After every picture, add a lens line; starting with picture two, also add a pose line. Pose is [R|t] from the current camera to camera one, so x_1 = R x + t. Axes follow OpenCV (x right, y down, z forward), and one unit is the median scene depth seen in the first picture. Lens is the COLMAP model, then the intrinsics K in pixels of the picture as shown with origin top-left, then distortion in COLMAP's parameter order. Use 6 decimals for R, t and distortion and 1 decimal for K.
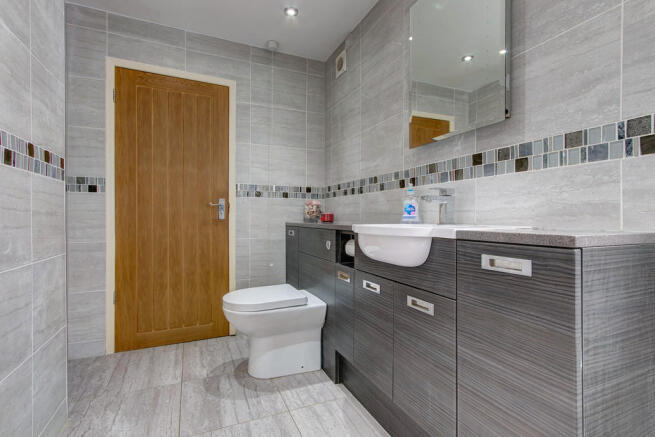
lens RADIAL K [[303.8, 0, 326.6], [0, 303.8, 219.0], [0, 0, 1]] dist [0.000197, 0.000040]
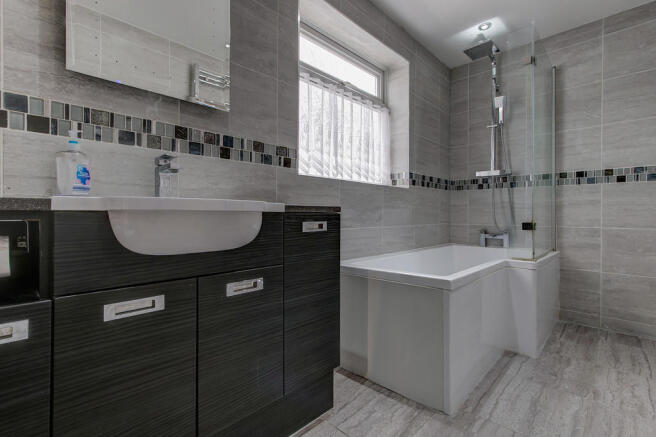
lens RADIAL K [[304.3, 0, 328.8], [0, 304.3, 215.1], [0, 0, 1]] dist [0.000197, 0.000040]
pose [[-0.365222, -0.007069, 0.930894, -0.684989], [0.000212, 0.999971, 0.007676, 0.062158], [-0.930920, 0.003001, -0.365210, 1.168461]]
